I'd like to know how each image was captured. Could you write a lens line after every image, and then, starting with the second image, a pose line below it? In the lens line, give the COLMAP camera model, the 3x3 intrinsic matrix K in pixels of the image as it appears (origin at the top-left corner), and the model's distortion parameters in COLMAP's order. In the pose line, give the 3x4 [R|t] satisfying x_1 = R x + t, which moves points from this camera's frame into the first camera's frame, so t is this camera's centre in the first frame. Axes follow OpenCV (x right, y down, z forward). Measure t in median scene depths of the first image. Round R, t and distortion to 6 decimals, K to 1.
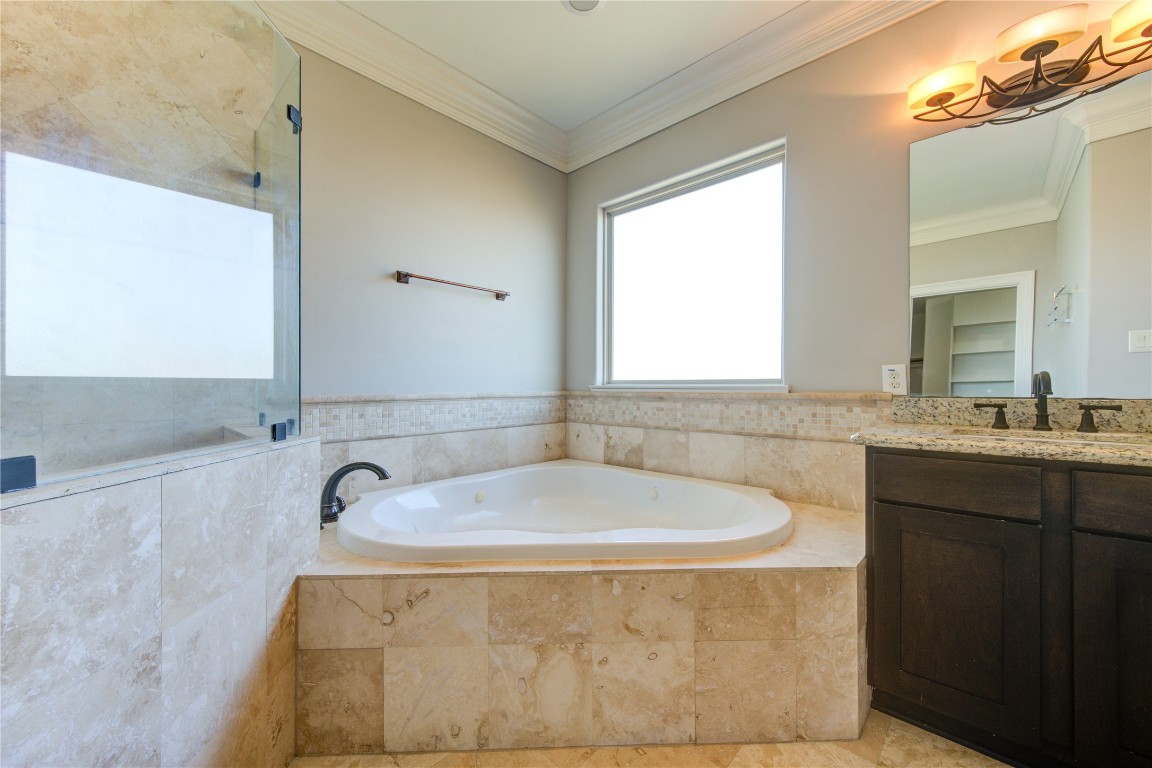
lens RADIAL K [[455.8, 0, 577.9], [0, 455.8, 406.6], [0, 0, 1]] dist [-0.006838, 0.004163]
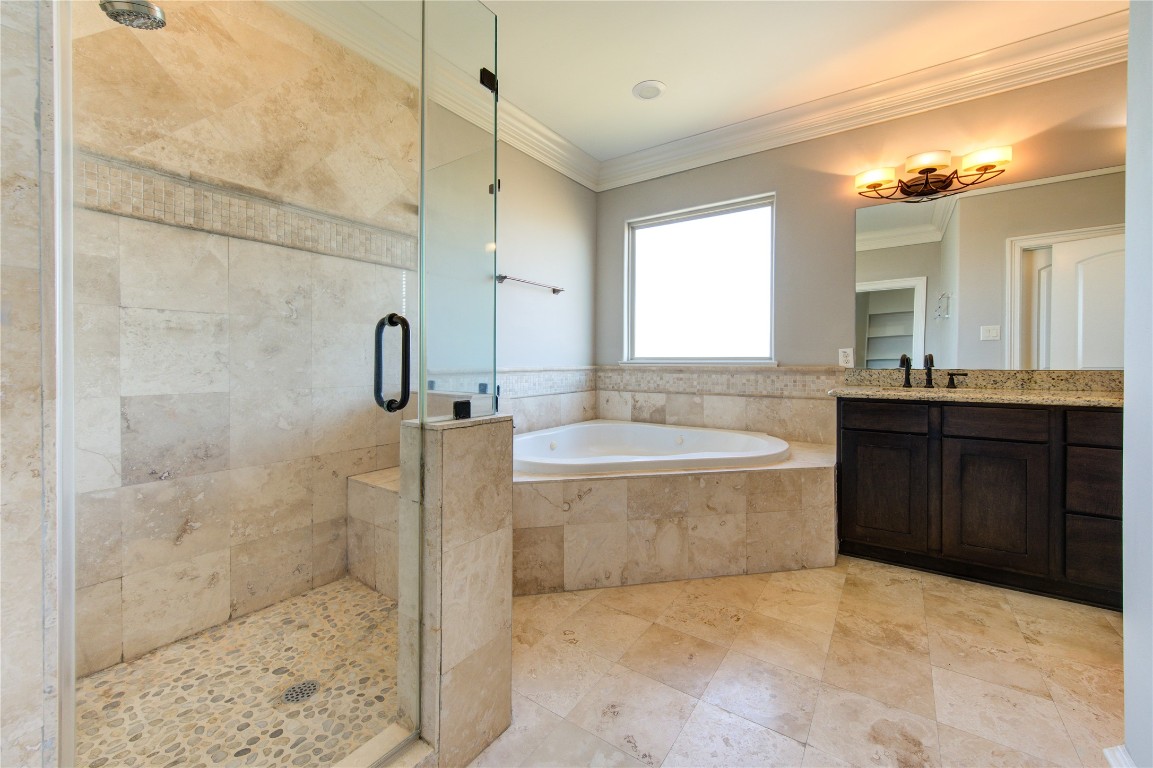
lens RADIAL K [[461.1, 0, 578.6], [0, 461.1, 386.3], [0, 0, 1]] dist [0.000747, -0.000302]
pose [[0.990083, -0.005034, 0.140392, -0.504033], [0.003890, 0.999957, 0.008425, 0.023758], [-0.140428, -0.007795, 0.990060, -0.508298]]
